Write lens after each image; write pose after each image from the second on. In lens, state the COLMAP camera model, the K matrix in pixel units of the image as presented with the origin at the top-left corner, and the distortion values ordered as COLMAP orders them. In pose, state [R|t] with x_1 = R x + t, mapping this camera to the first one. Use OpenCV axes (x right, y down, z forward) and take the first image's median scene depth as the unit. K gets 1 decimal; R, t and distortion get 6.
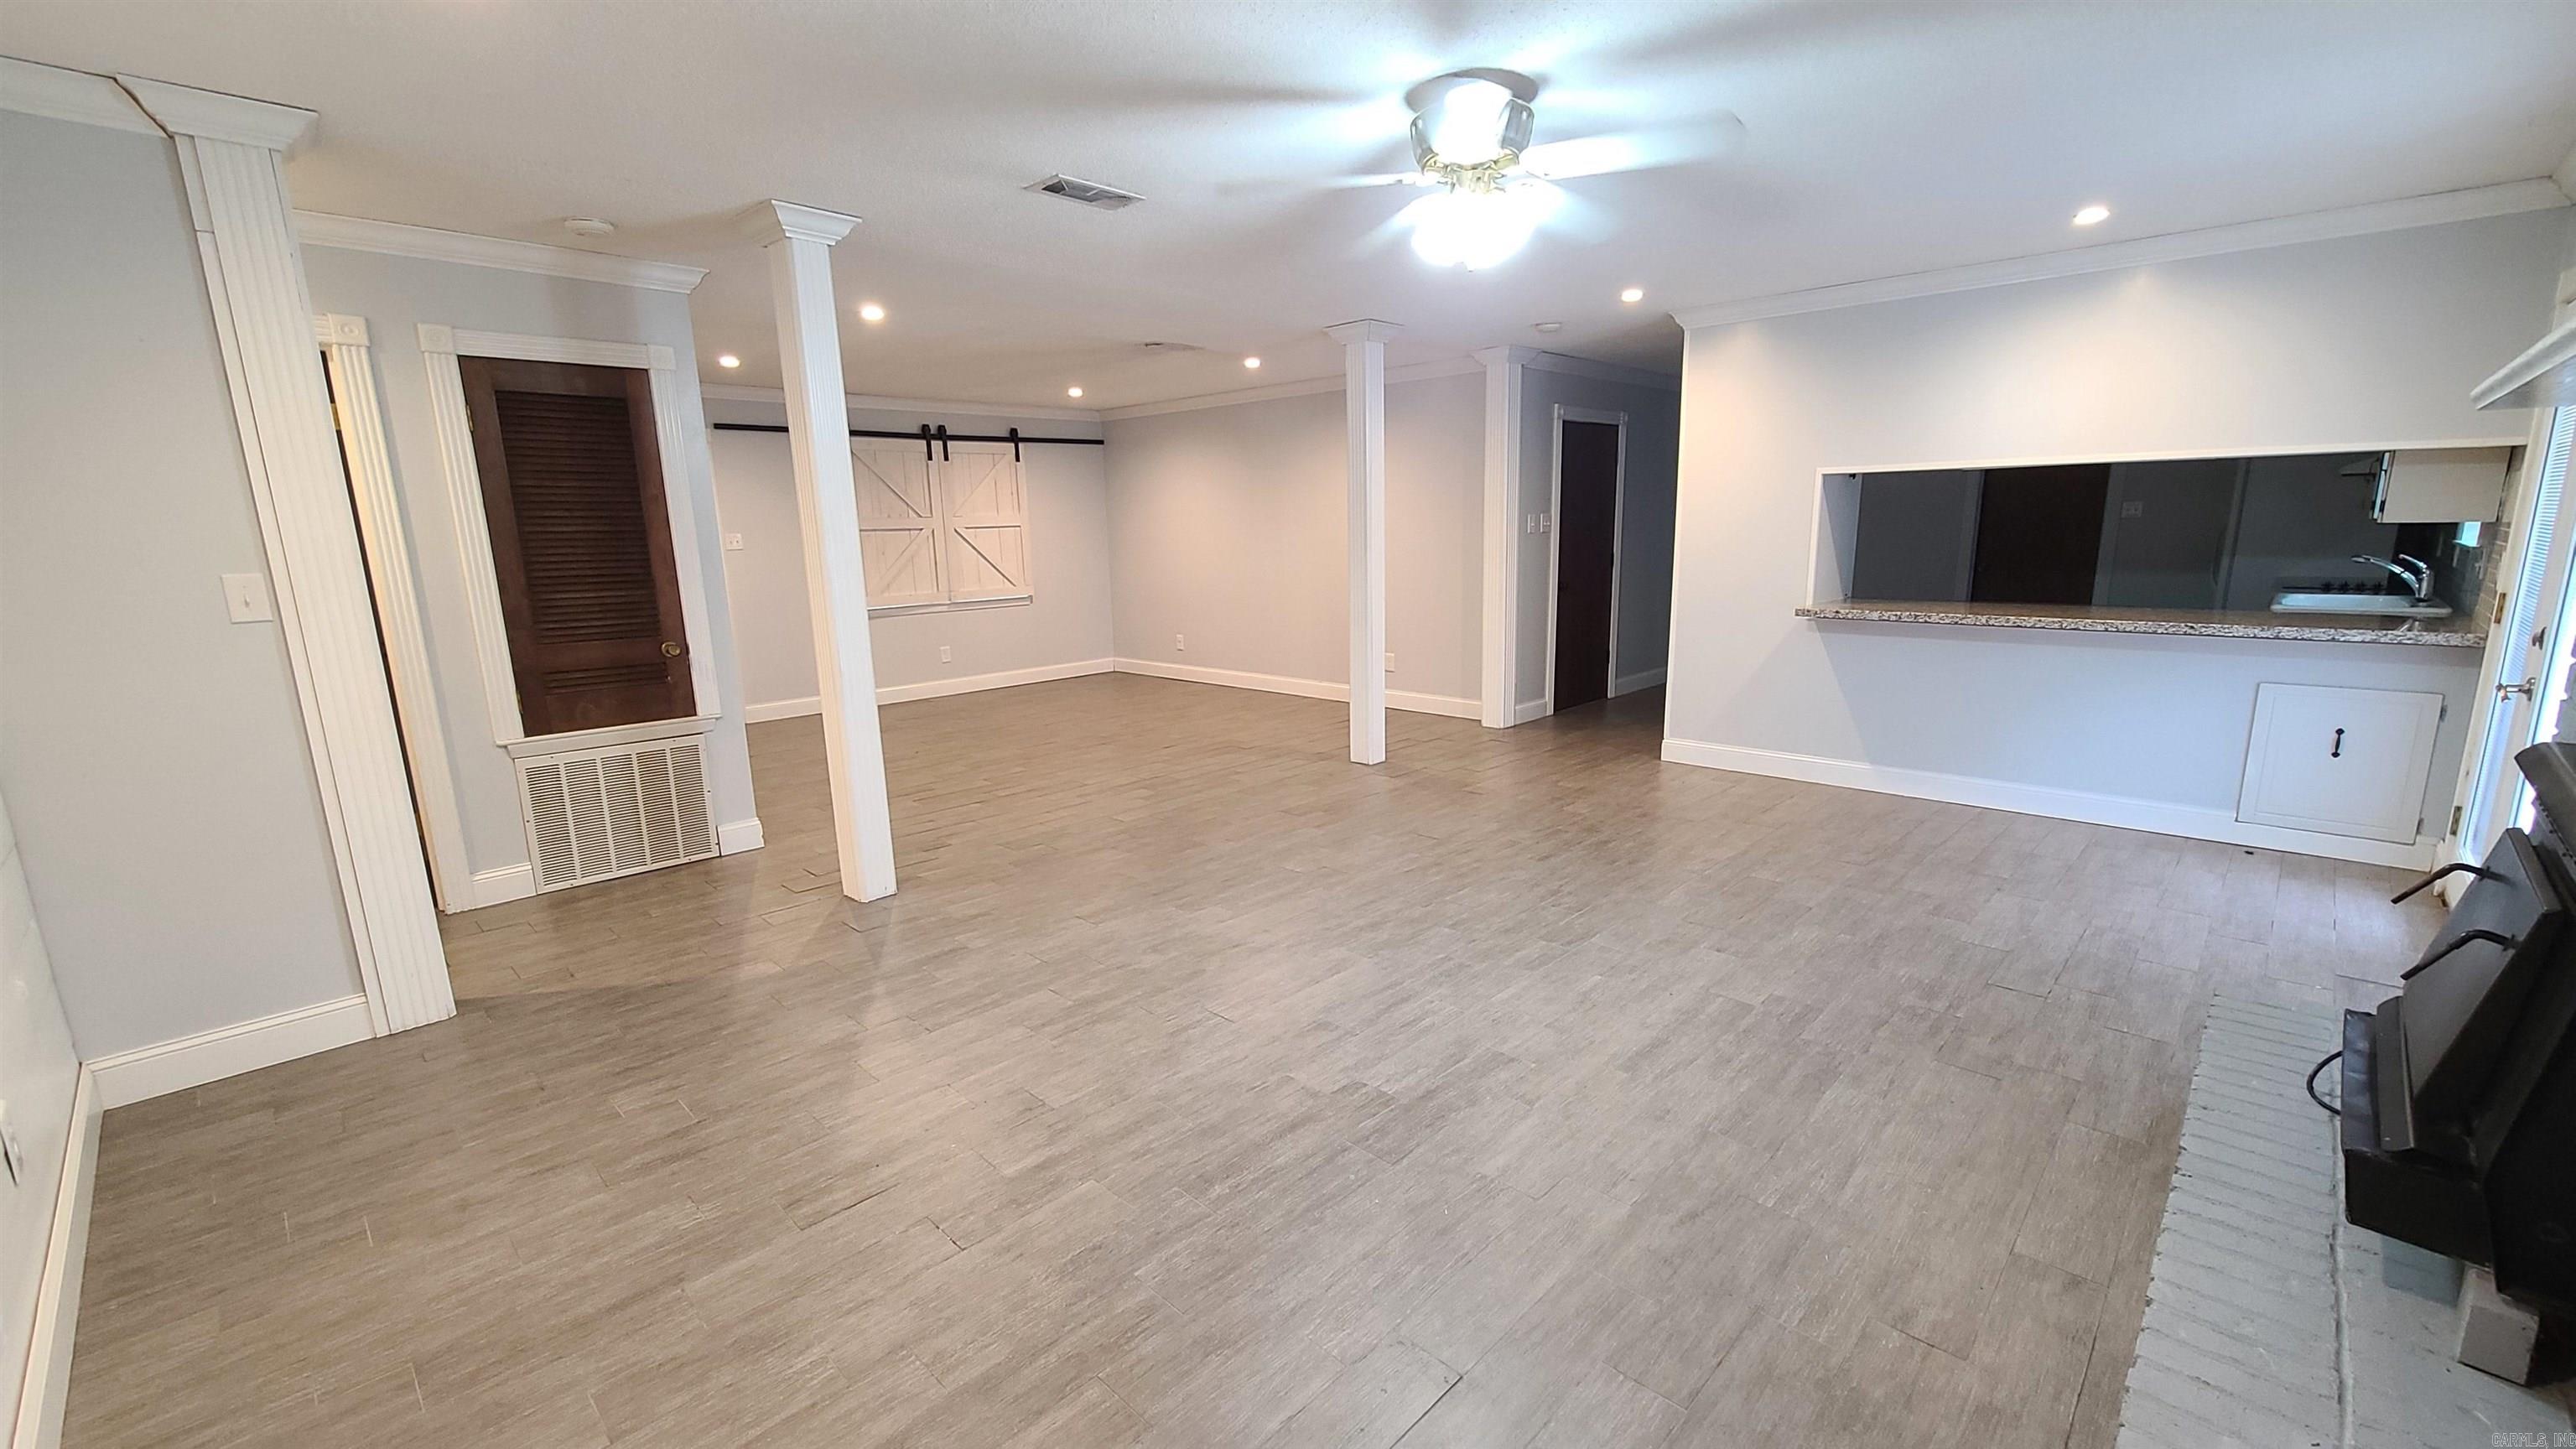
lens RADIAL K [[1049.1, 0, 1288.8], [0, 1049.1, 738.6], [0, 0, 1]] dist [-0.004978, 0.000250]
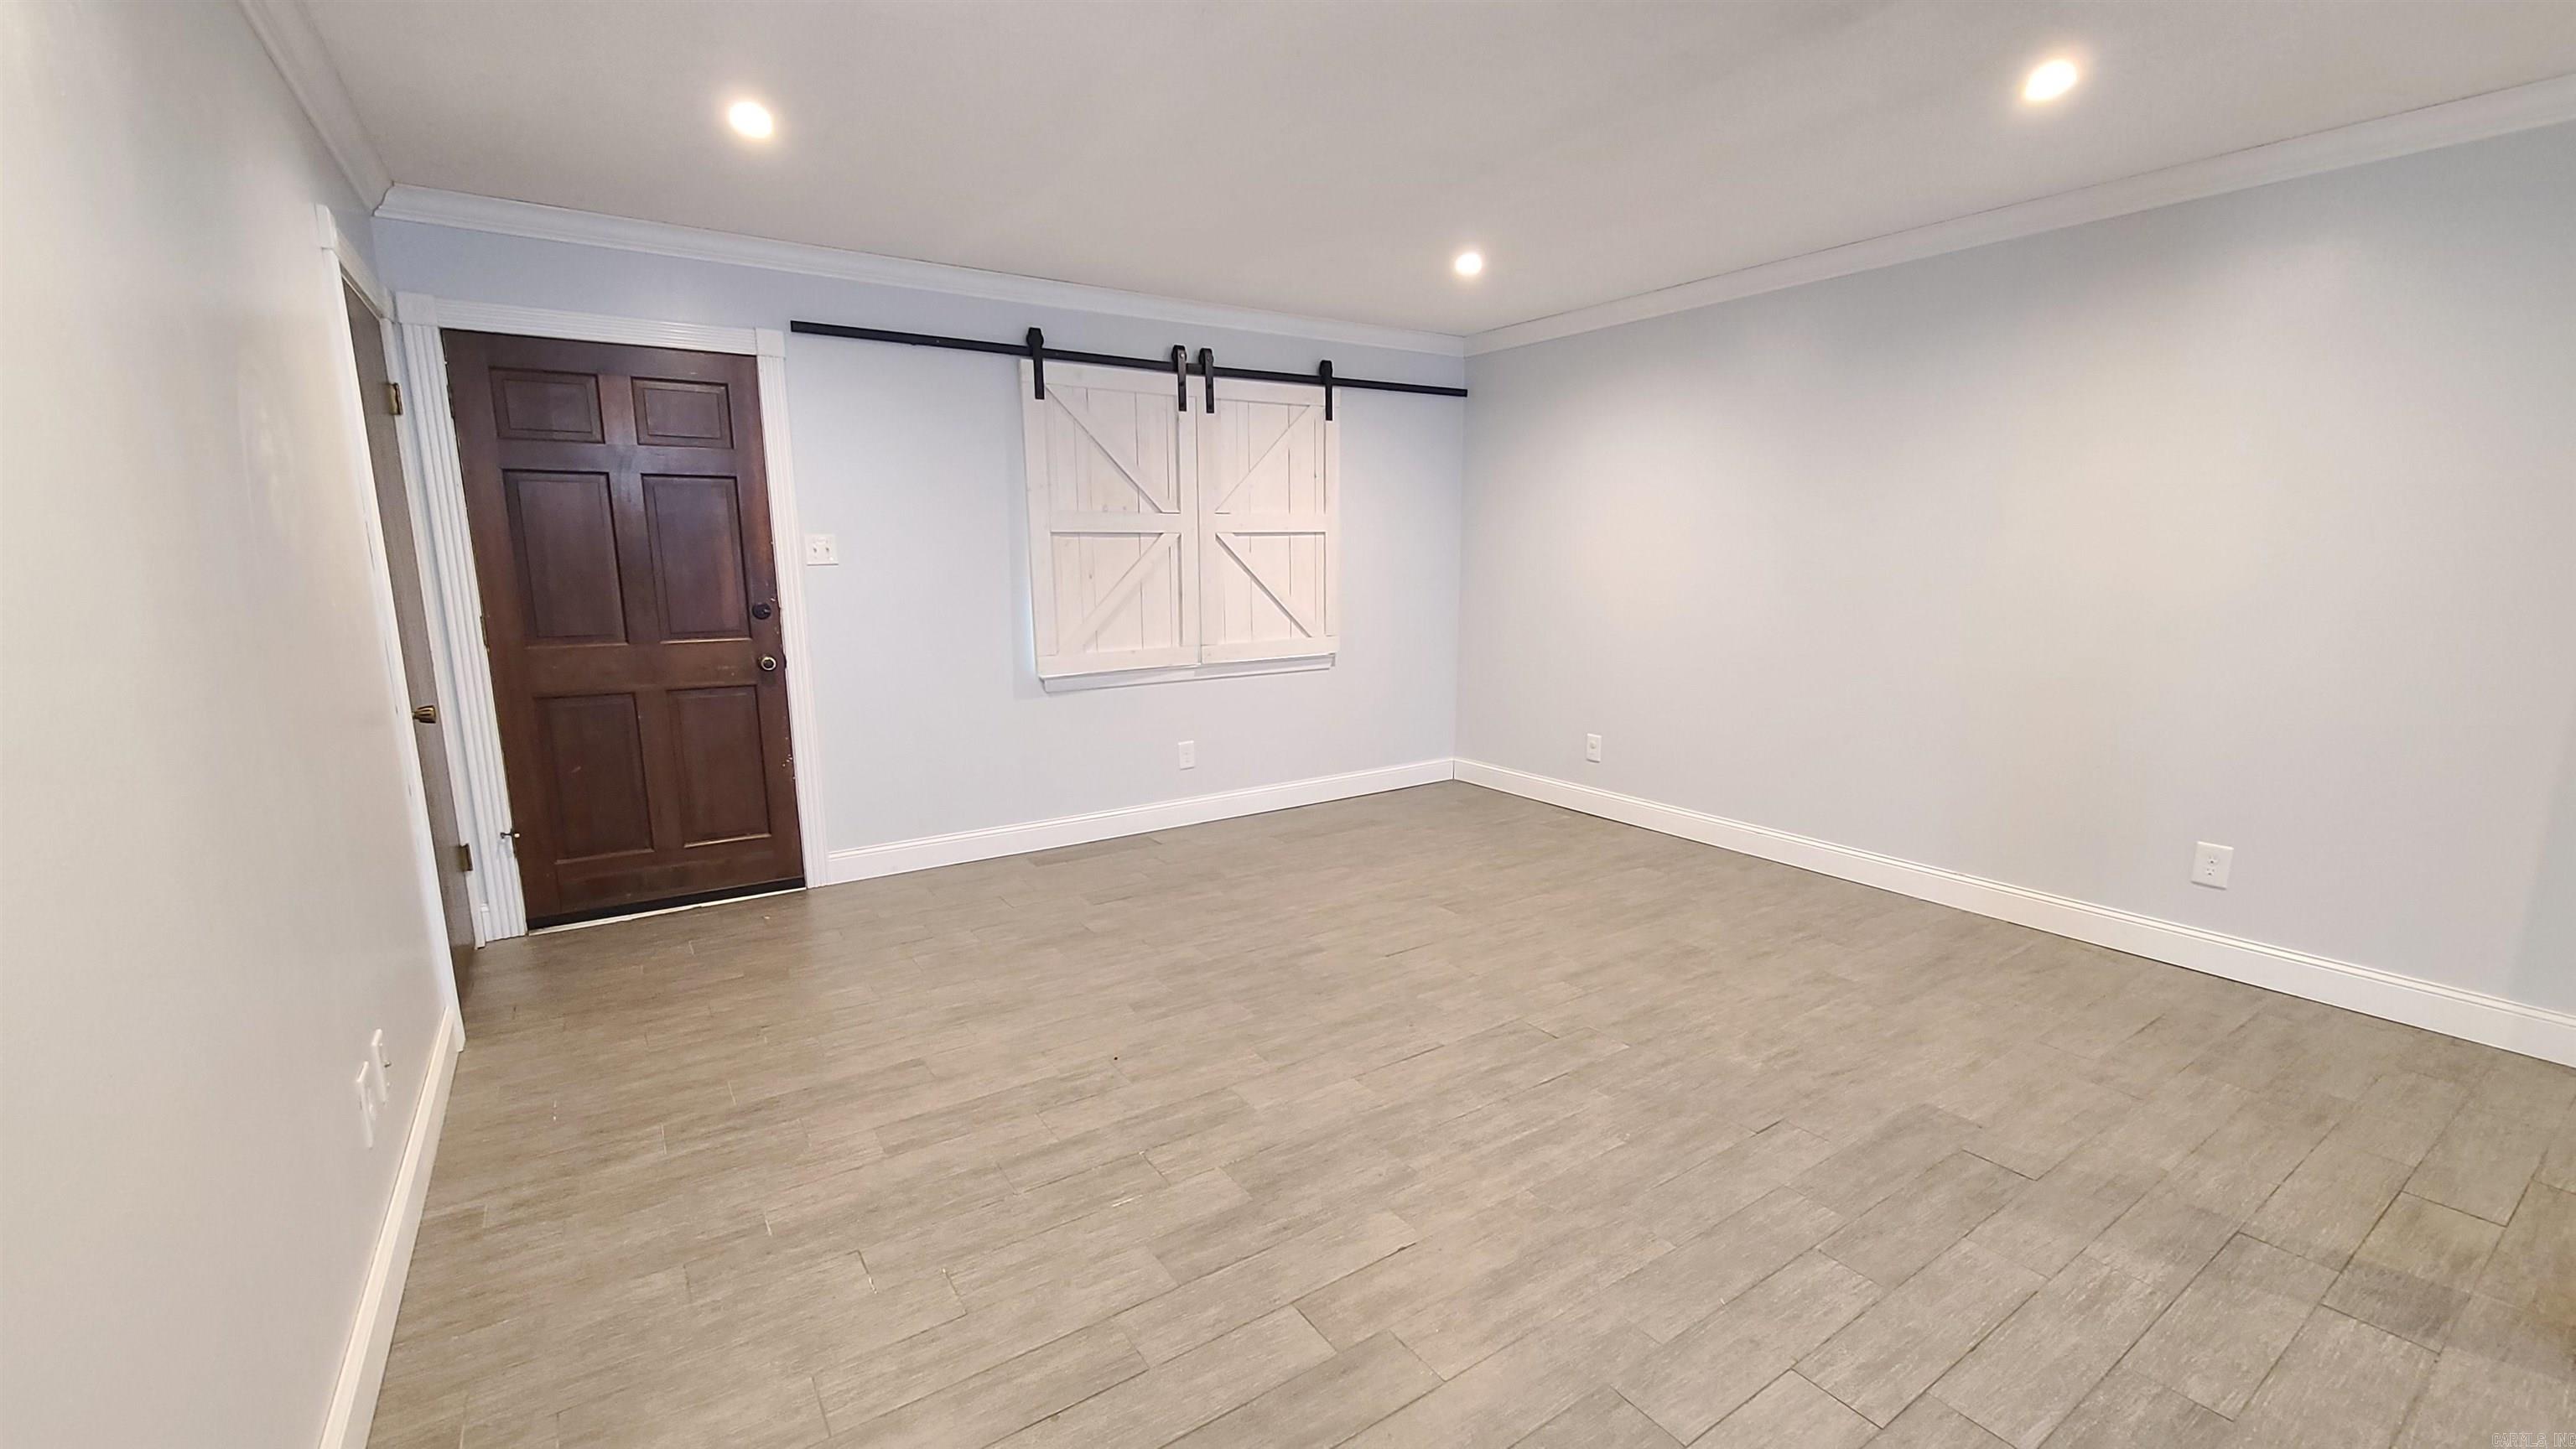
lens RADIAL K [[1049.1, 0, 1283.3], [0, 1049.1, 736.8], [0, 0, 1]] dist [-0.004978, 0.000250]
pose [[0.976019, 0.056491, -0.210227, -0.154278], [-0.060971, 0.998029, -0.014882, -0.083144], [0.208972, 0.027343, 0.977539, 0.446240]]
